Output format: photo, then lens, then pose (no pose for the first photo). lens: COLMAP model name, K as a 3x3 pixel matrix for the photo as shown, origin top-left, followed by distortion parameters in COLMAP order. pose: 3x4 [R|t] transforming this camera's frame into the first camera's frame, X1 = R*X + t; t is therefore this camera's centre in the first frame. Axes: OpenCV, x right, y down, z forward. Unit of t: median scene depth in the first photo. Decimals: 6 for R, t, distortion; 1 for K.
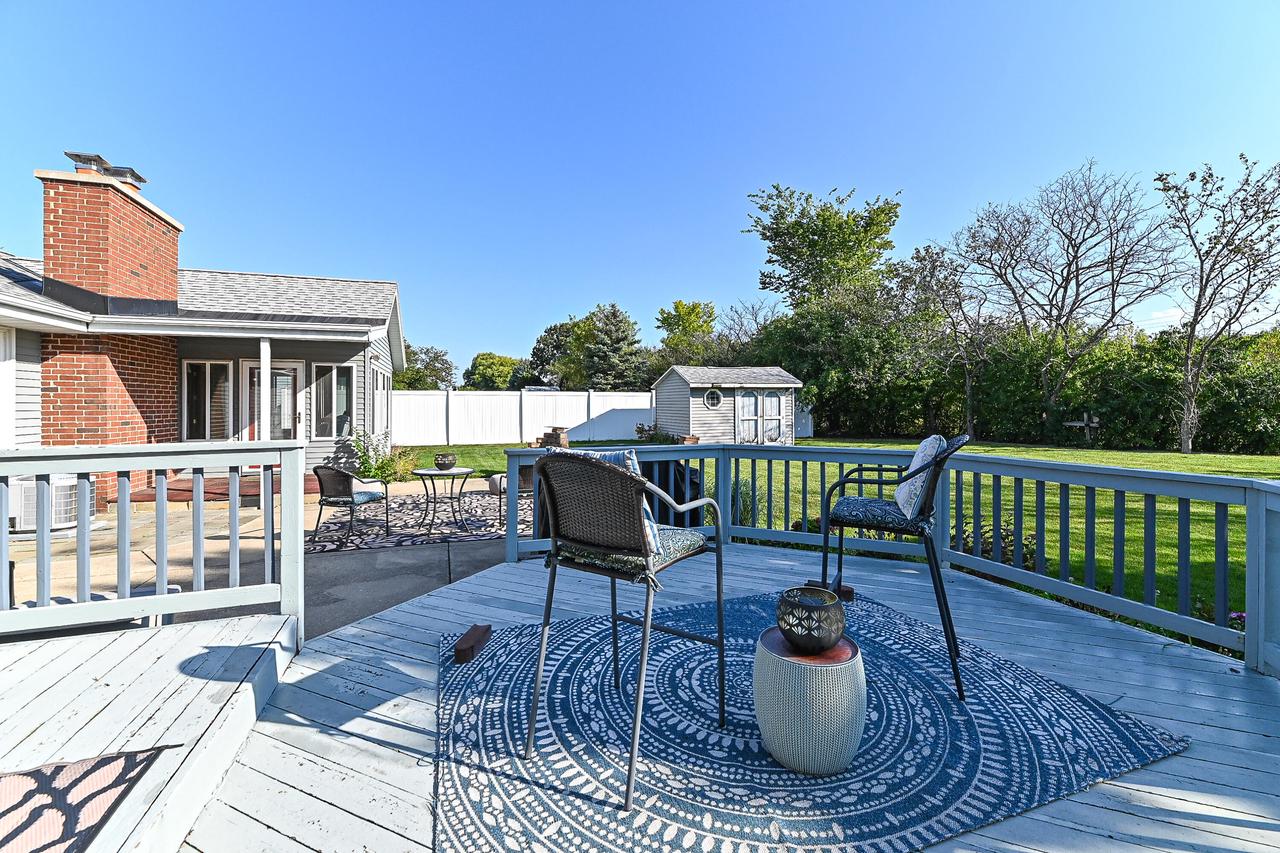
lens RADIAL K [[551.1, 0, 660.9], [0, 551.1, 404.0], [0, 0, 1]] dist [0.001364, -0.000711]
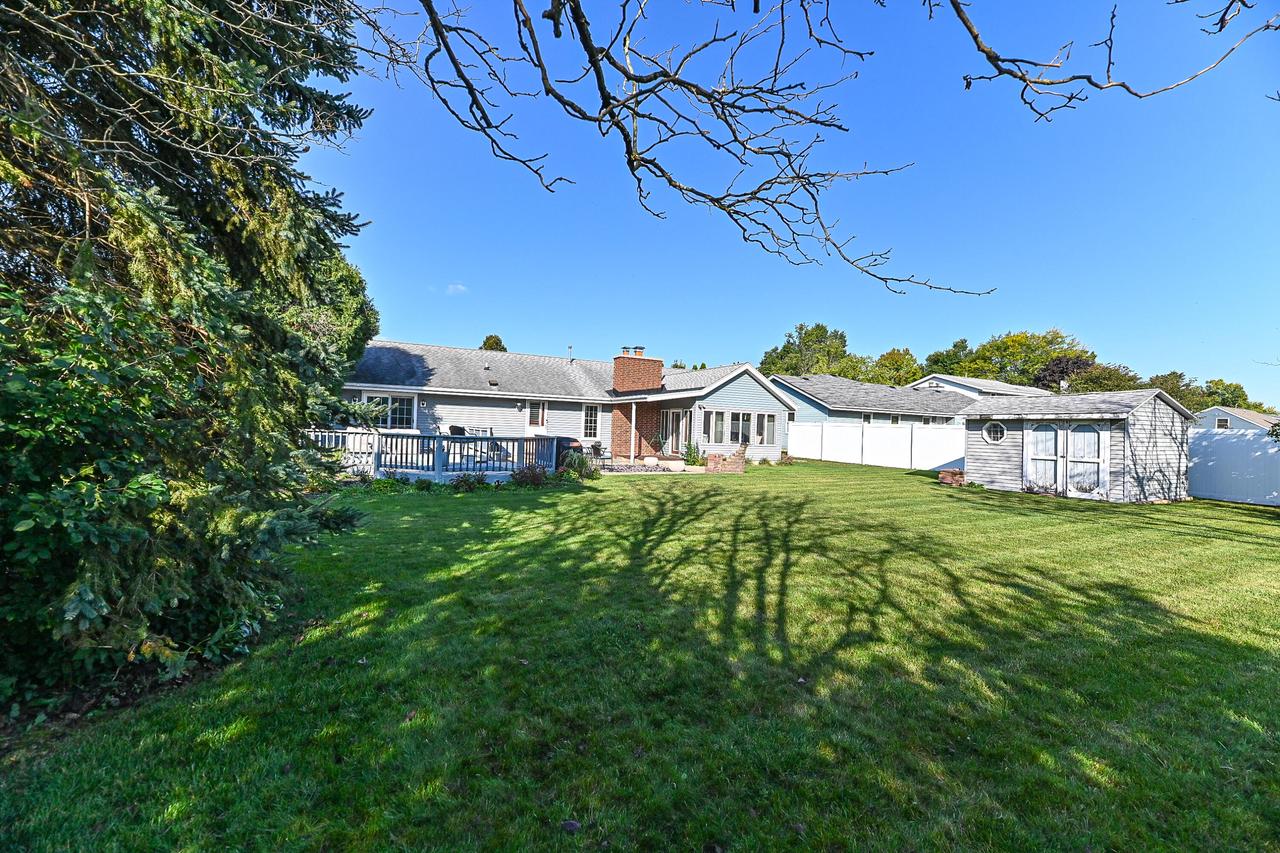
lens RADIAL K [[517.4, 0, 639.3], [0, 517.4, 423.2], [0, 0, 1]] dist [-0.003293, -0.000385]
pose [[0.113432, 0.011272, -0.993482, 0.817948], [-0.020931, 0.999741, 0.008953, -0.018258], [0.993325, 0.019779, 0.113639, 0.320880]]
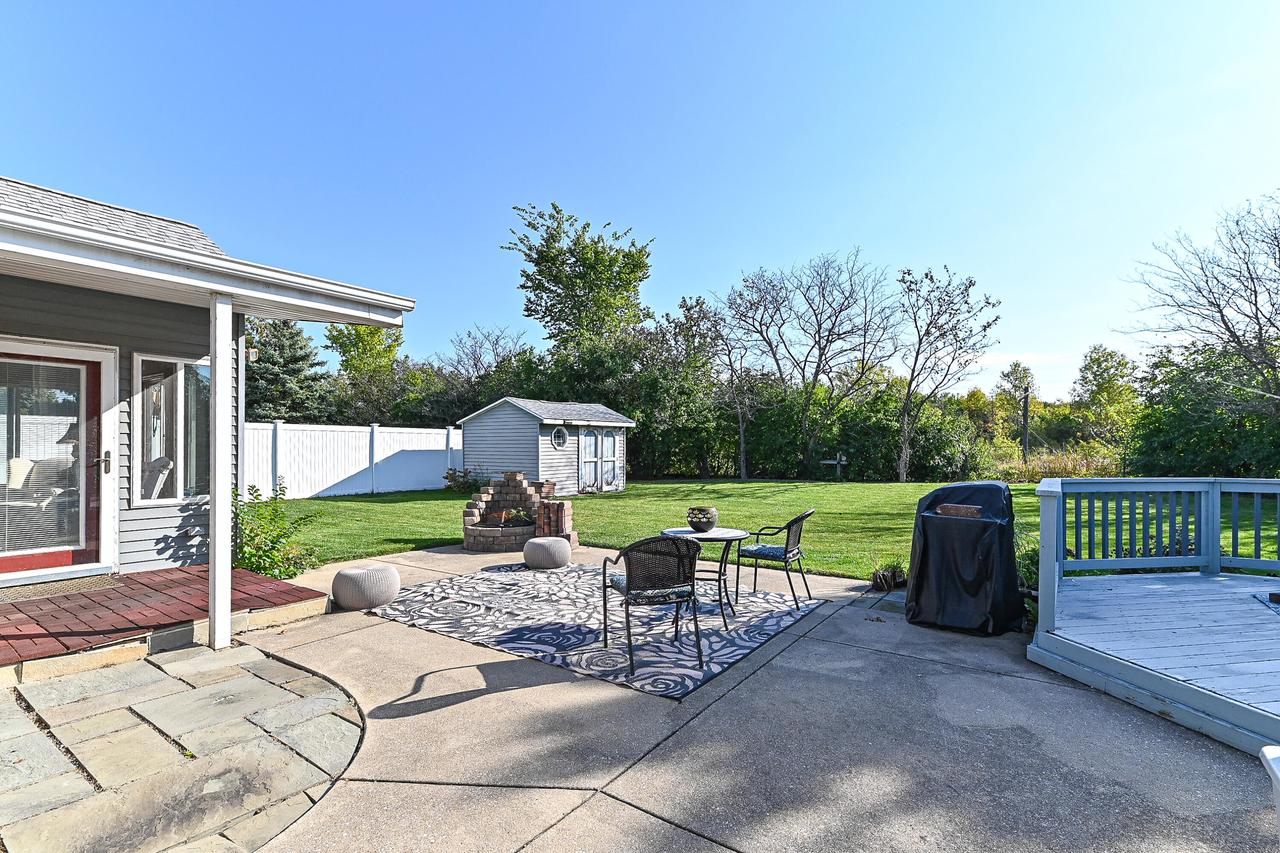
lens RADIAL K [[594.2, 0, 631.9], [0, 594.2, 445.8], [0, 0, 1]] dist [-0.001639, 0.000034]
pose [[0.819960, 0.004507, 0.572403, -0.328717], [-0.002747, 0.999988, -0.003939, 0.006396], [-0.572414, 0.001658, 0.819963, 0.167072]]
